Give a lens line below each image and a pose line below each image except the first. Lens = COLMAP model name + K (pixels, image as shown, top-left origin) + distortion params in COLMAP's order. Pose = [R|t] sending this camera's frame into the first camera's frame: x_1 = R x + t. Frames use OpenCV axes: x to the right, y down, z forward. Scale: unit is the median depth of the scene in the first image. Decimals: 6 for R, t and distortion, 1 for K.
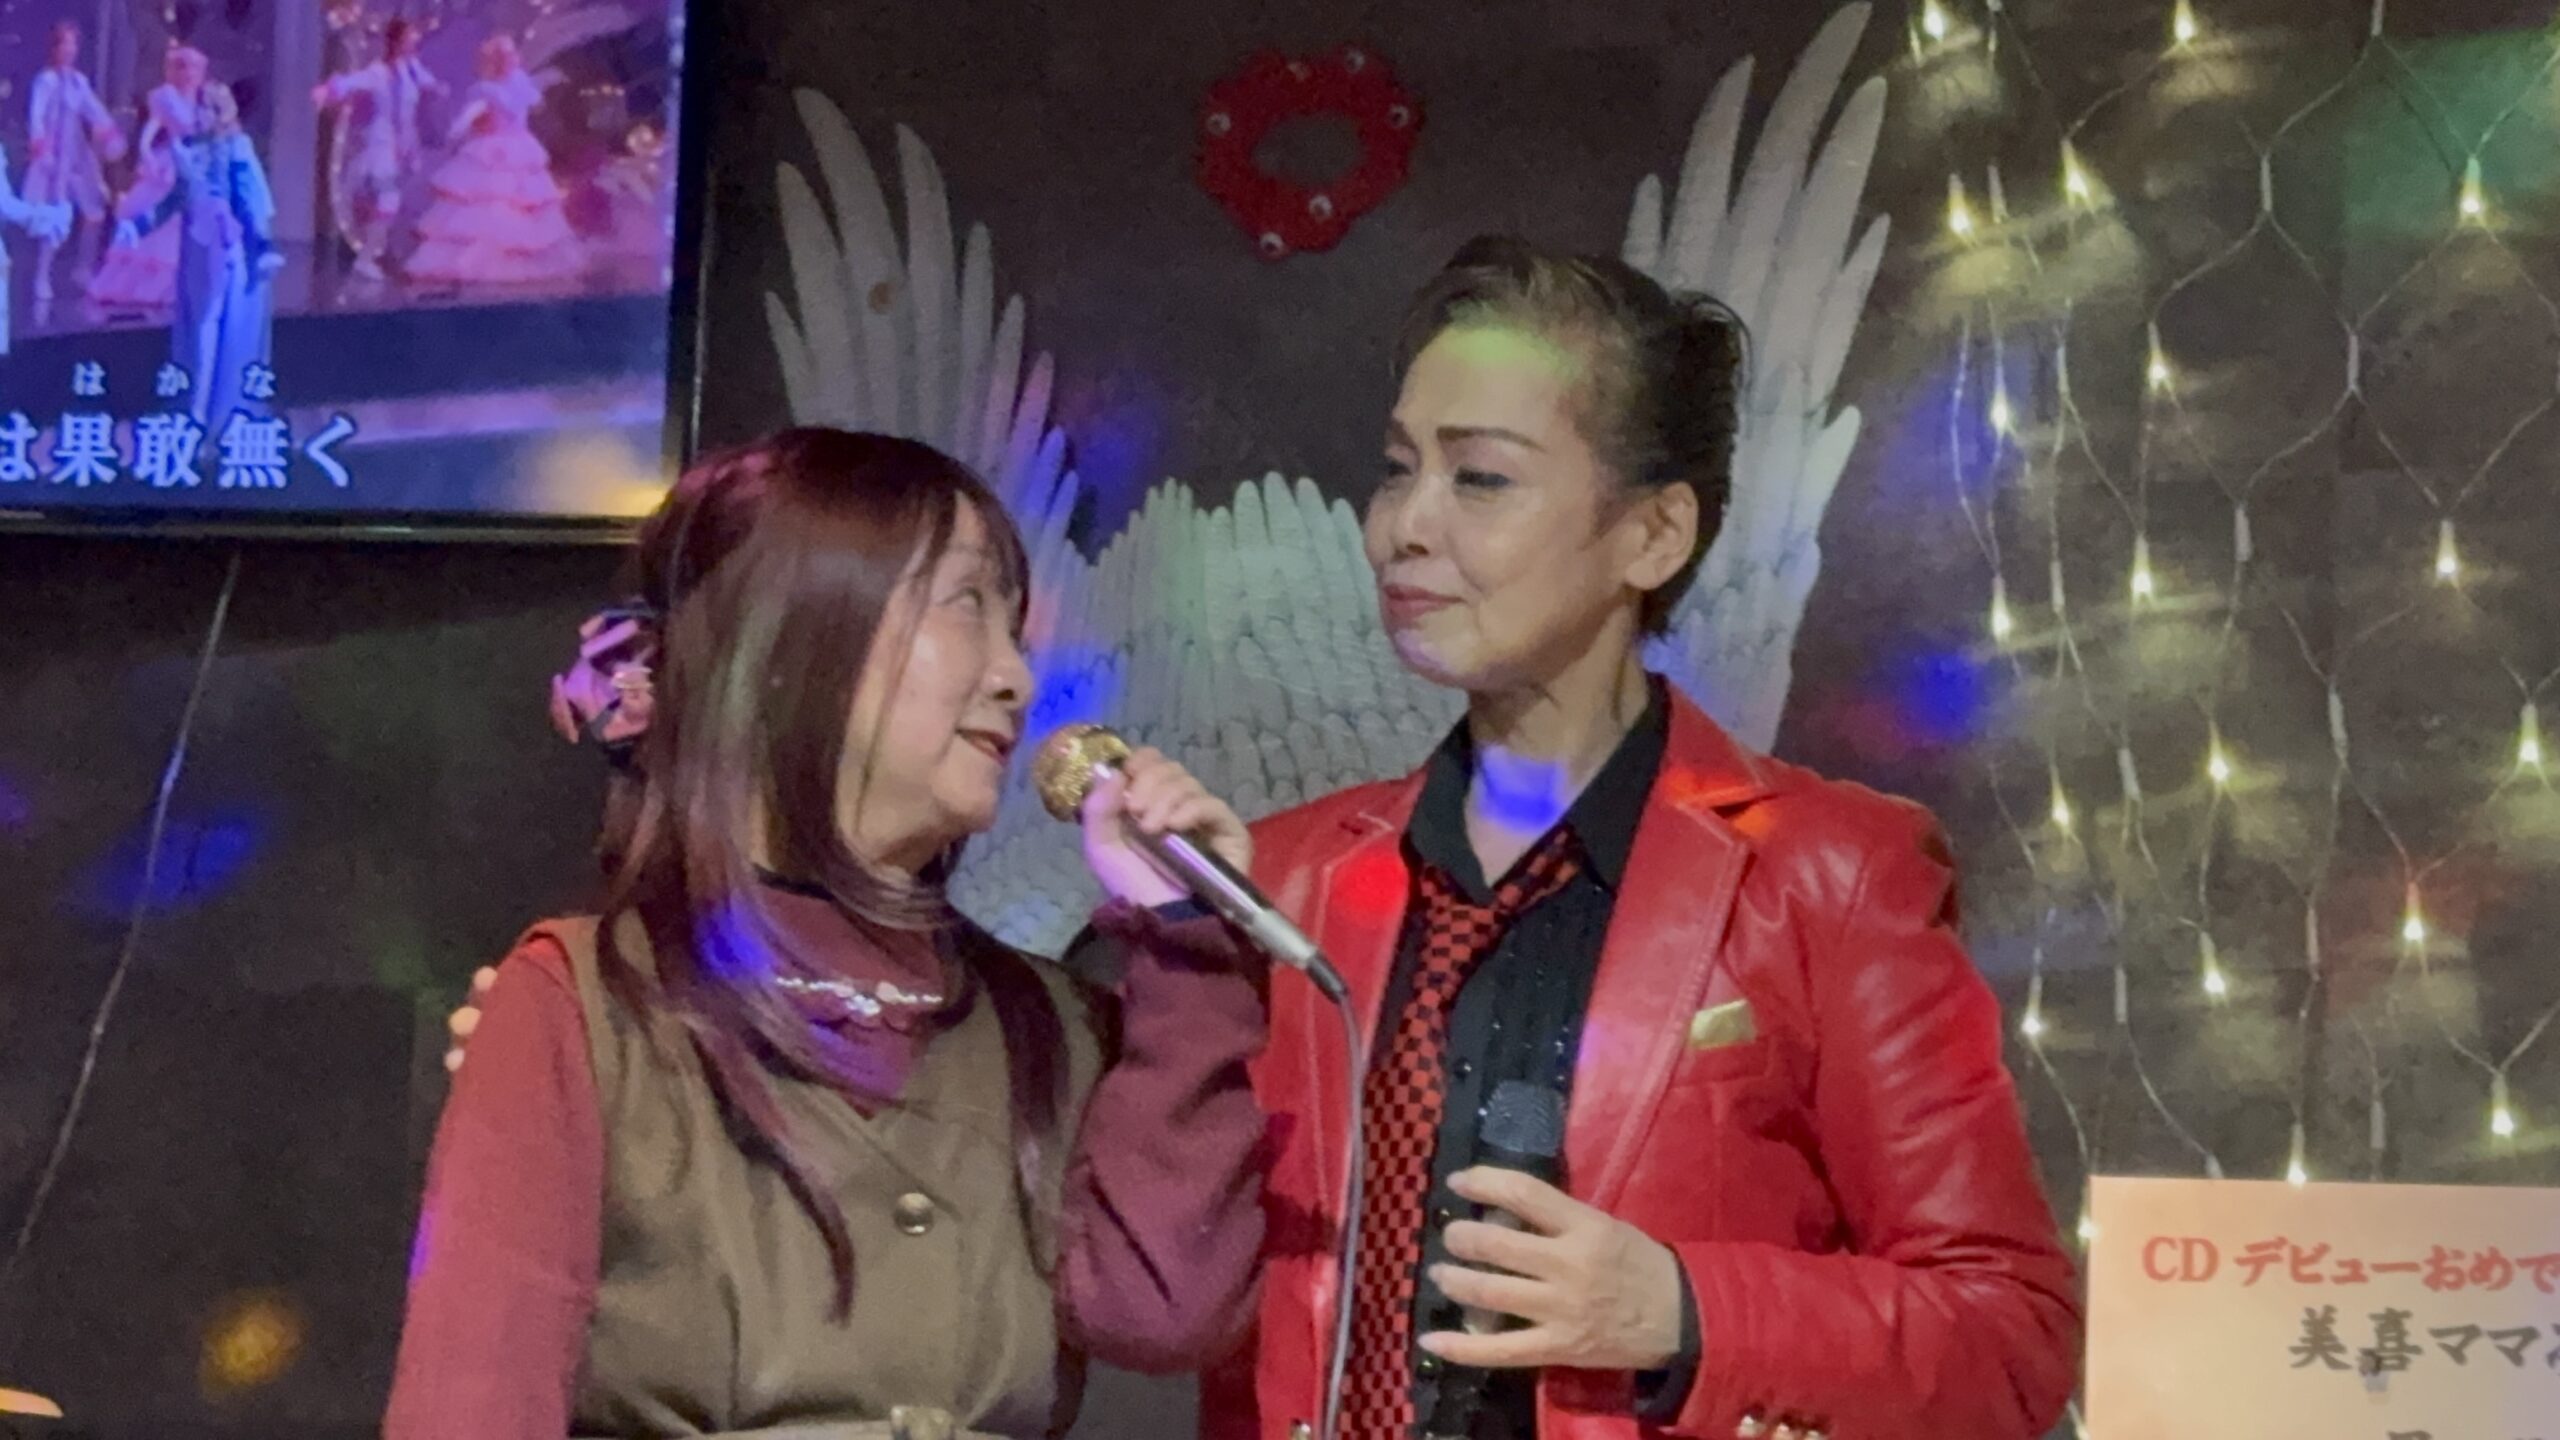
lens RADIAL K [[6646.9, 0, 1250.9], [0, 6646.9, 717.9], [0, 0, 1]] dist [0.123178, 0.000000]
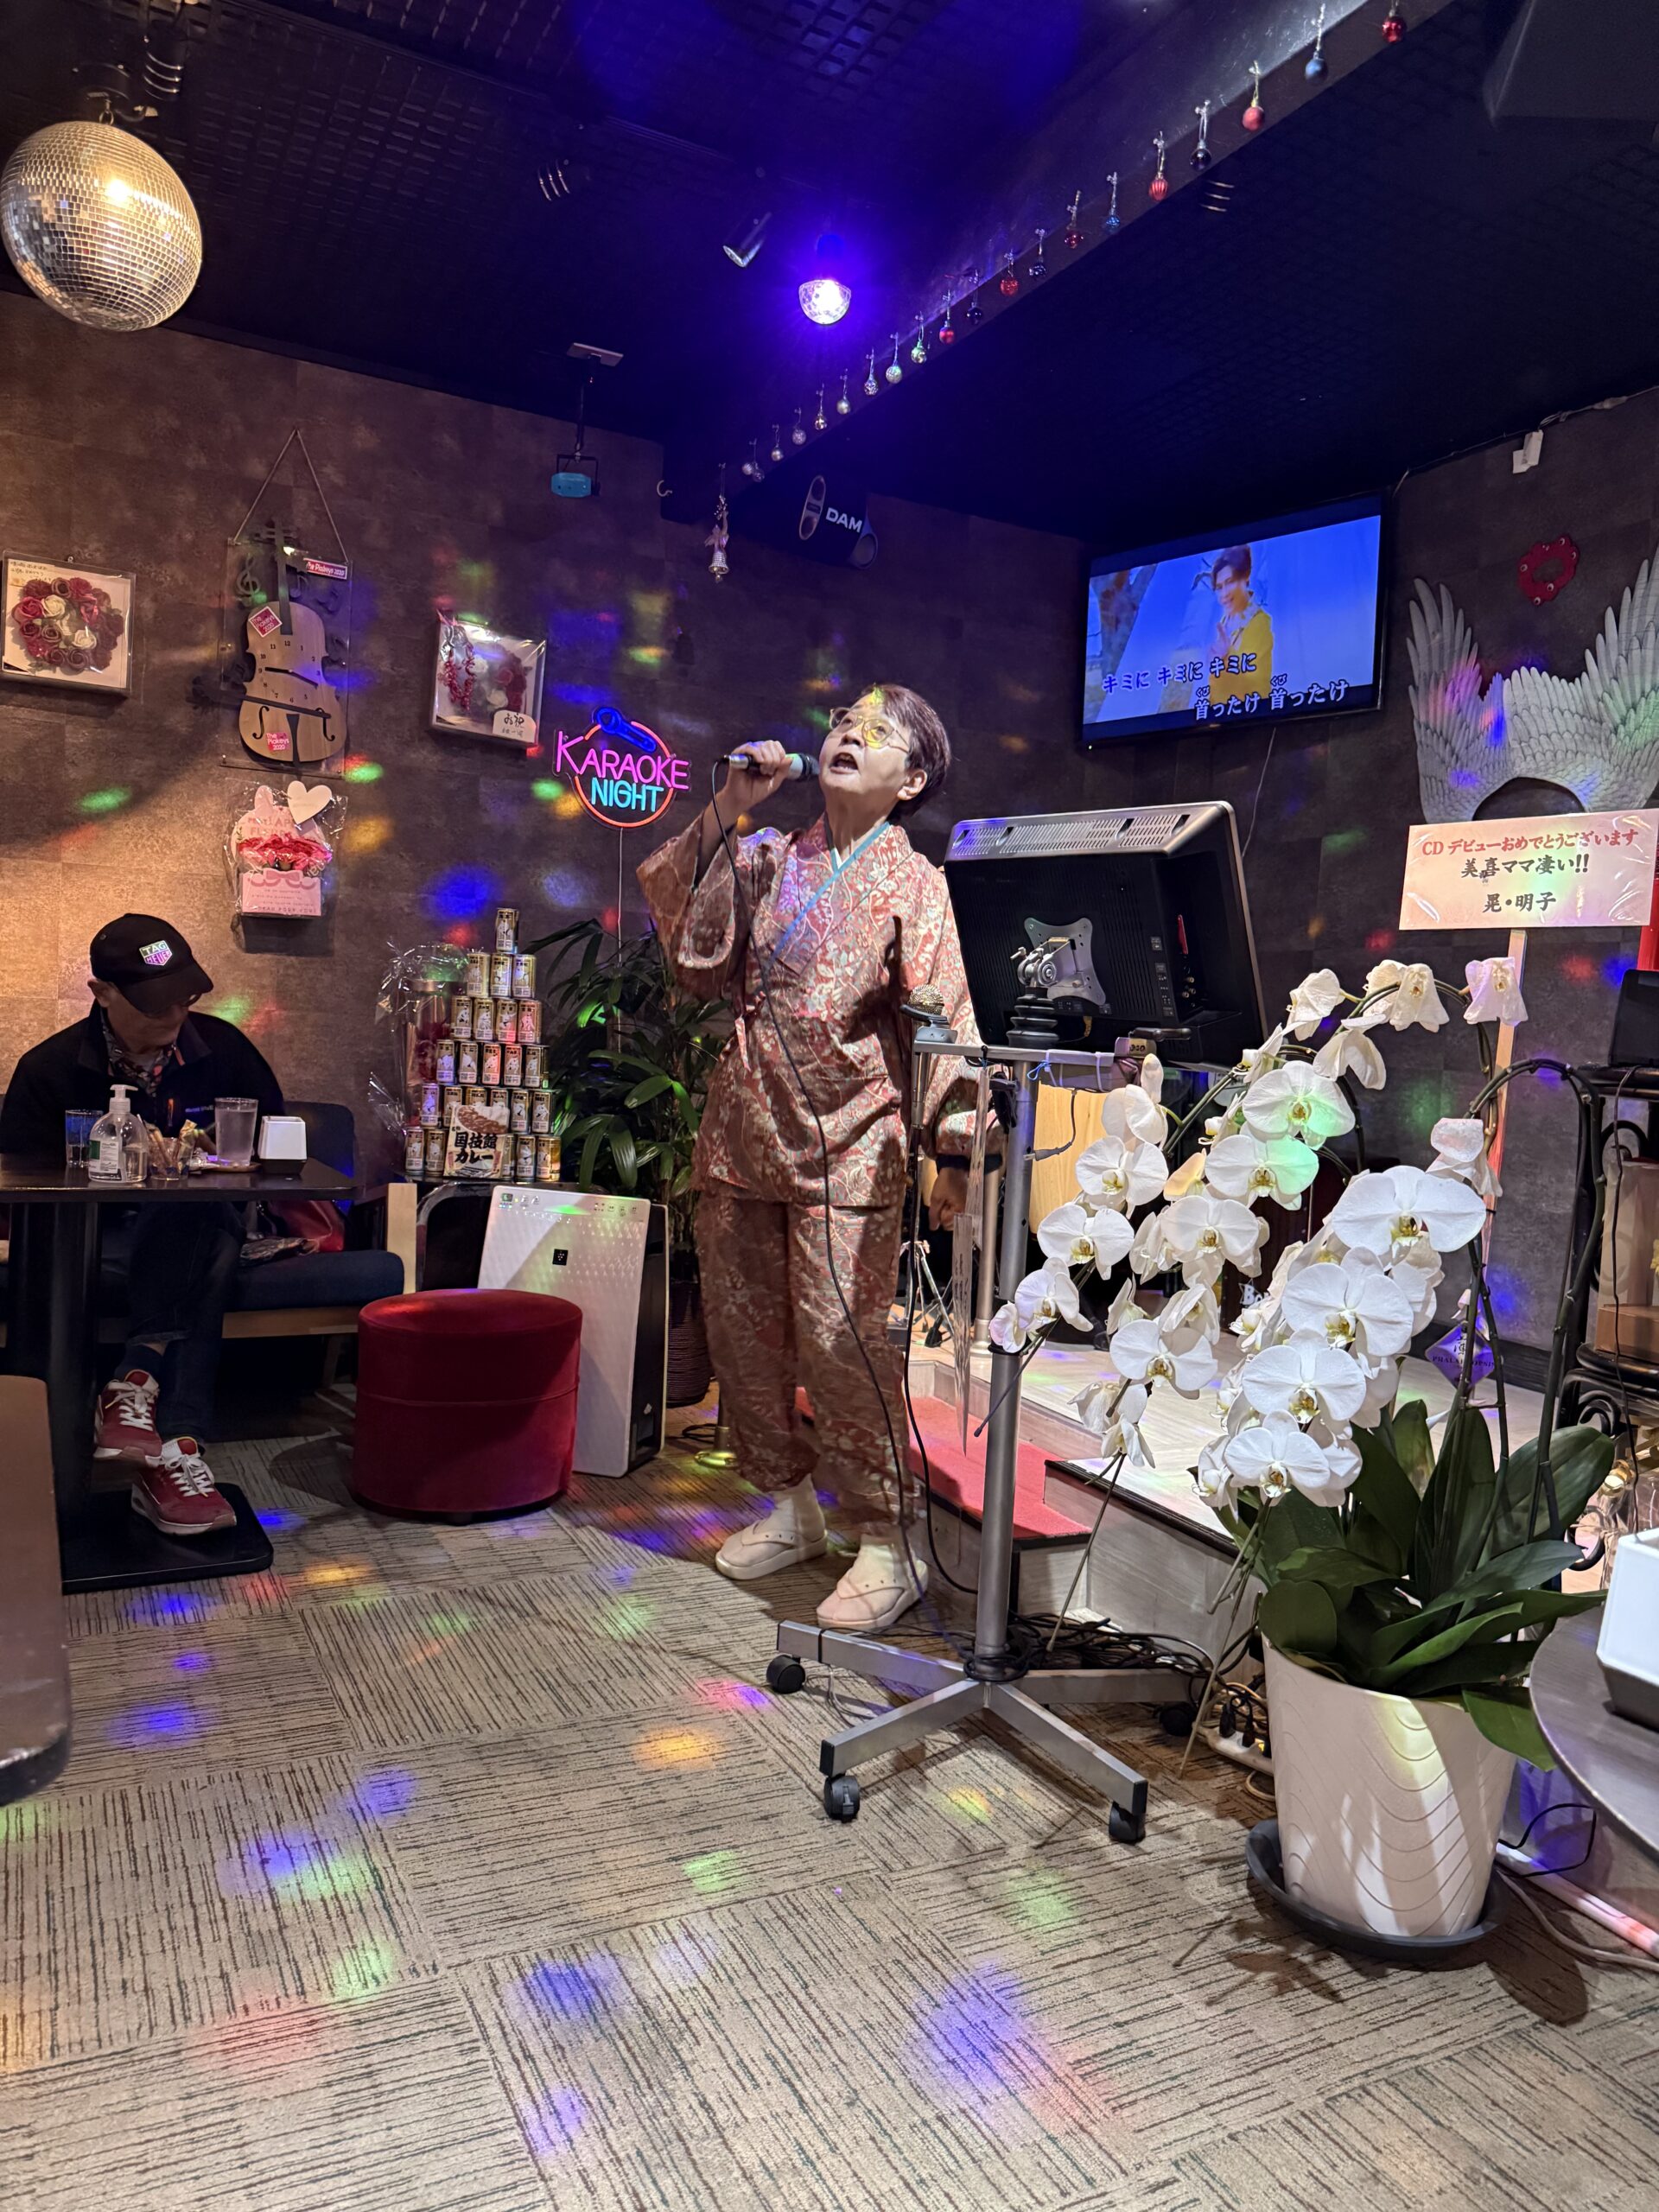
lens RADIAL K [[1552.9, 0, 835.1], [0, 1552.9, 1089.8], [0, 0, 1]] dist [0.079243, -0.116406]
pose [[0.805660, 0.017236, -0.592128, 0.218289], [0.083053, 0.986417, 0.141716, 0.037597], [0.586528, -0.163353, 0.793285, 0.096705]]
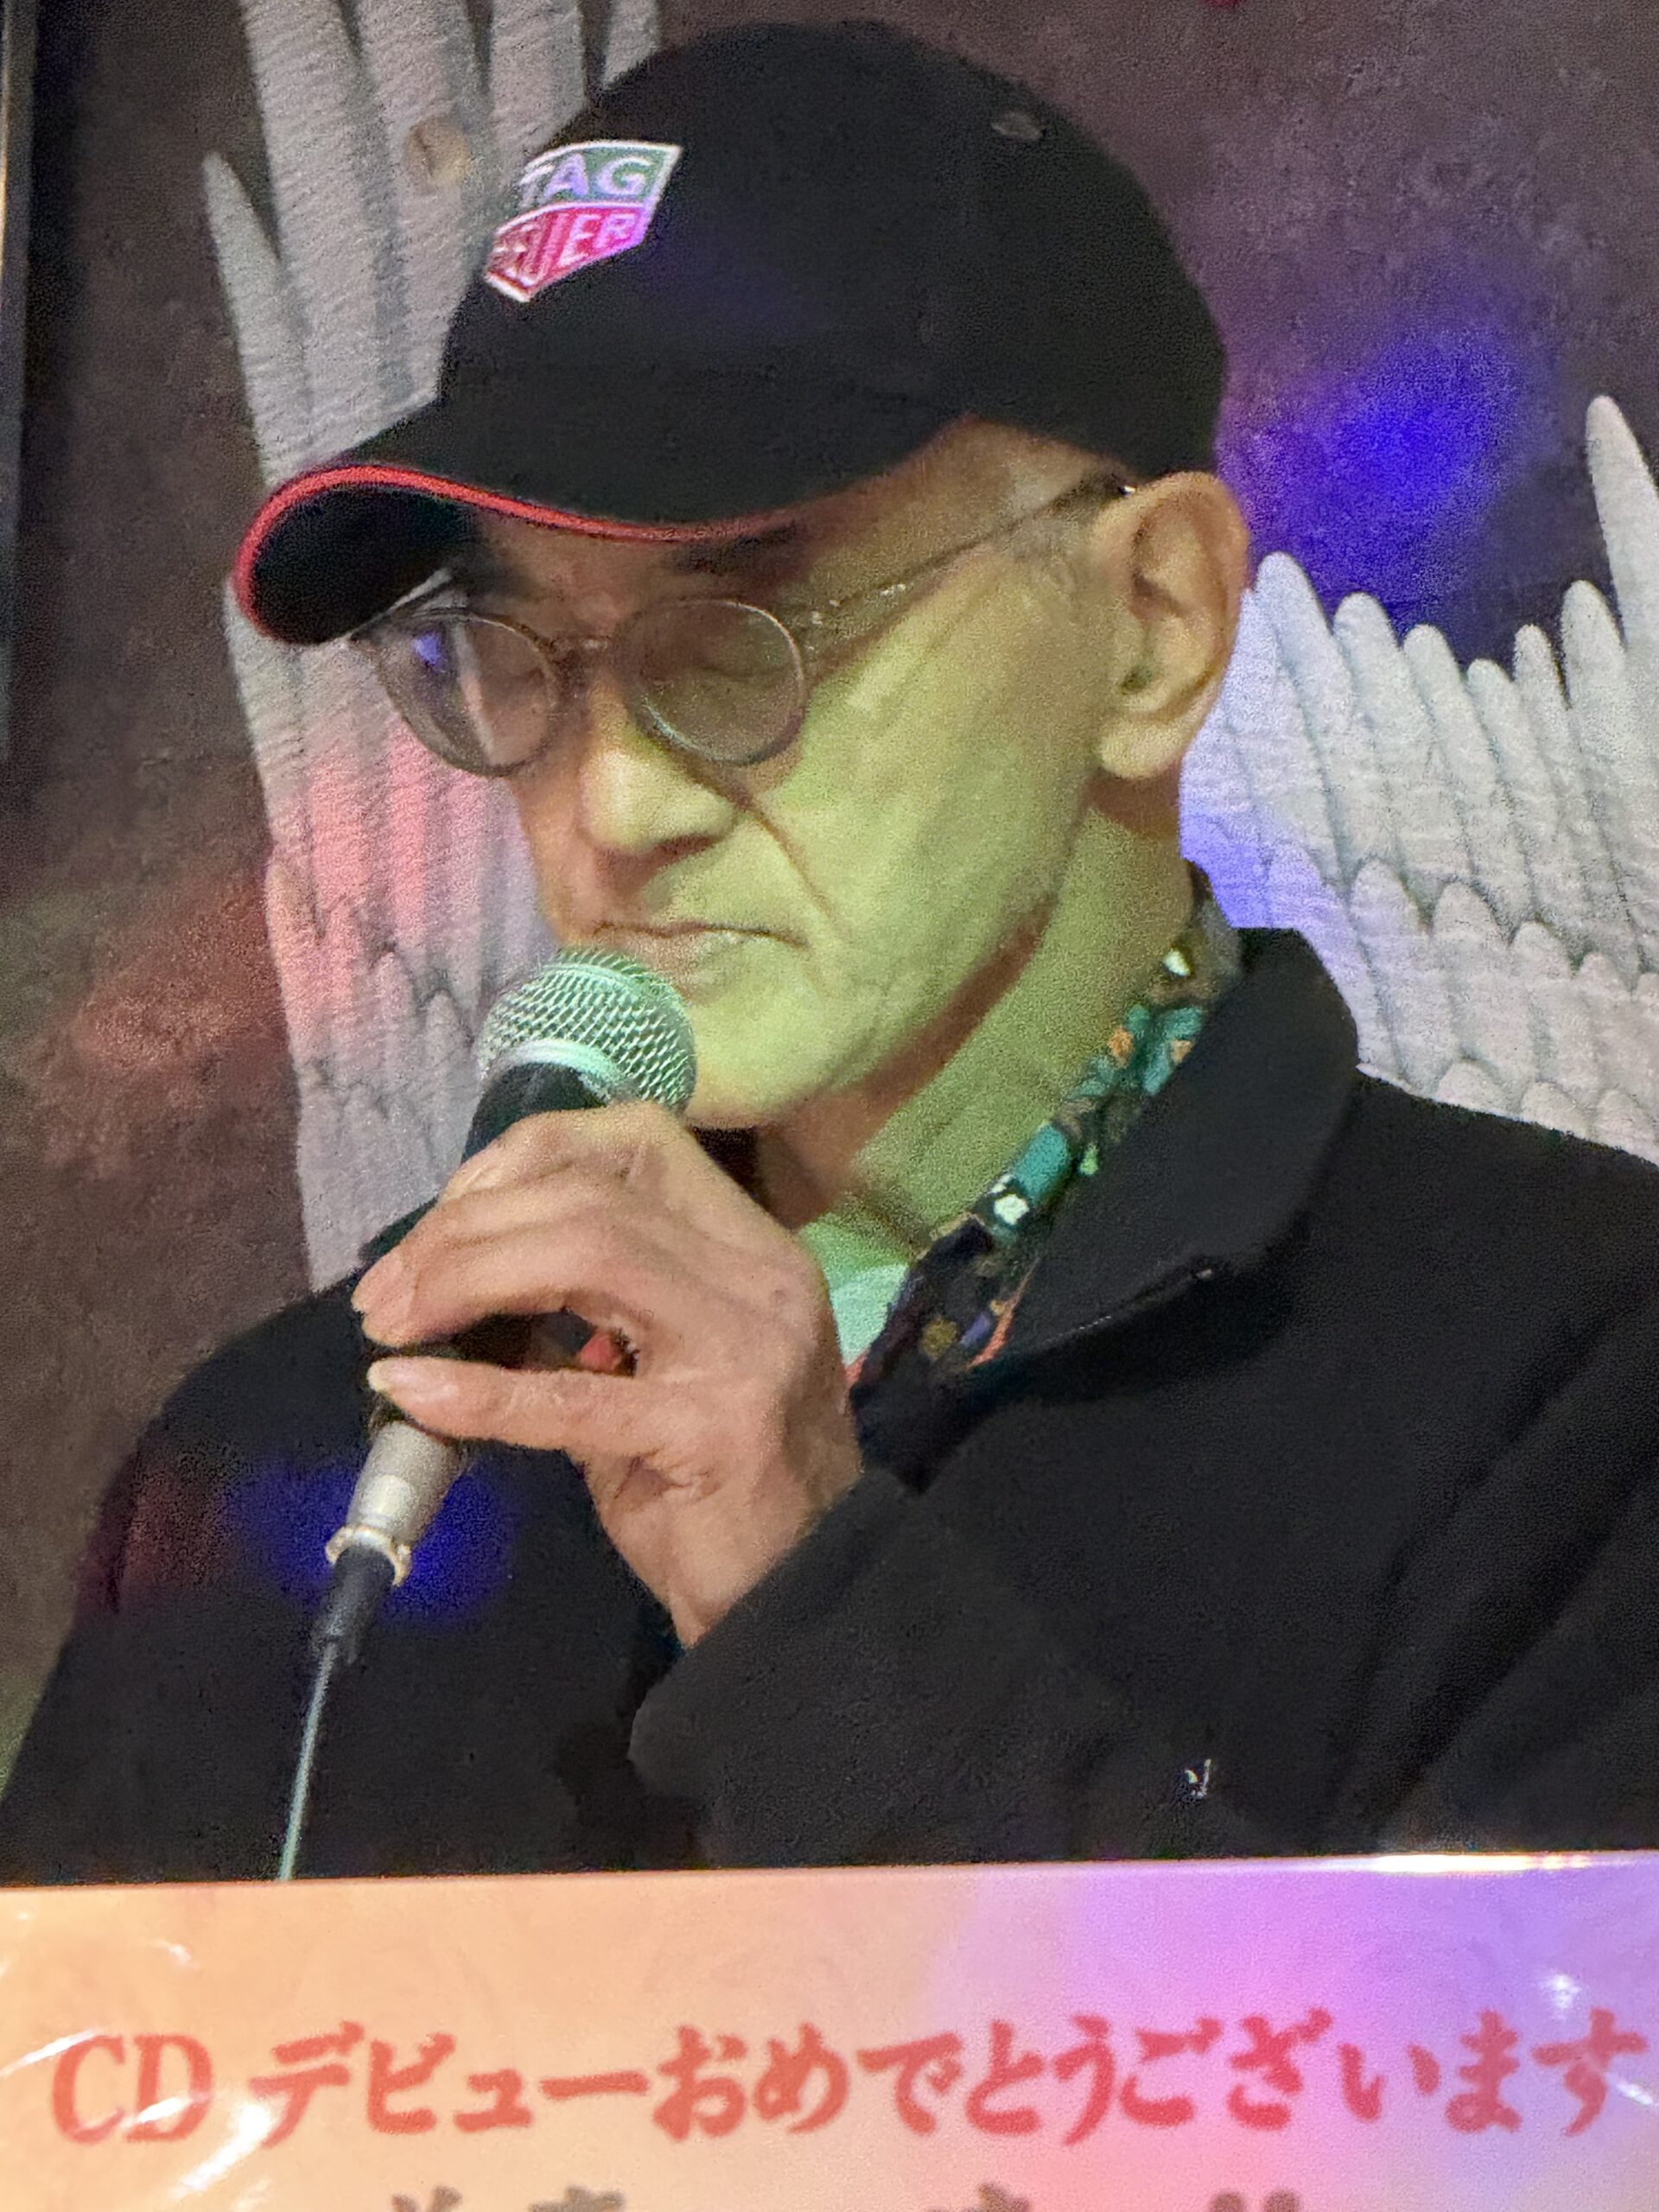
lens RADIAL K [[15789.5, 0, 835.8], [0, 15789.5, 1106.9], [0, 0, 1]] dist [0.271506, 0.000000]
pose [[0.964549, -0.046660, -0.259745, 0.253301], [0.040308, 0.998745, -0.029732, 0.030770], [0.260806, 0.018208, 0.965220, 0.054176]]
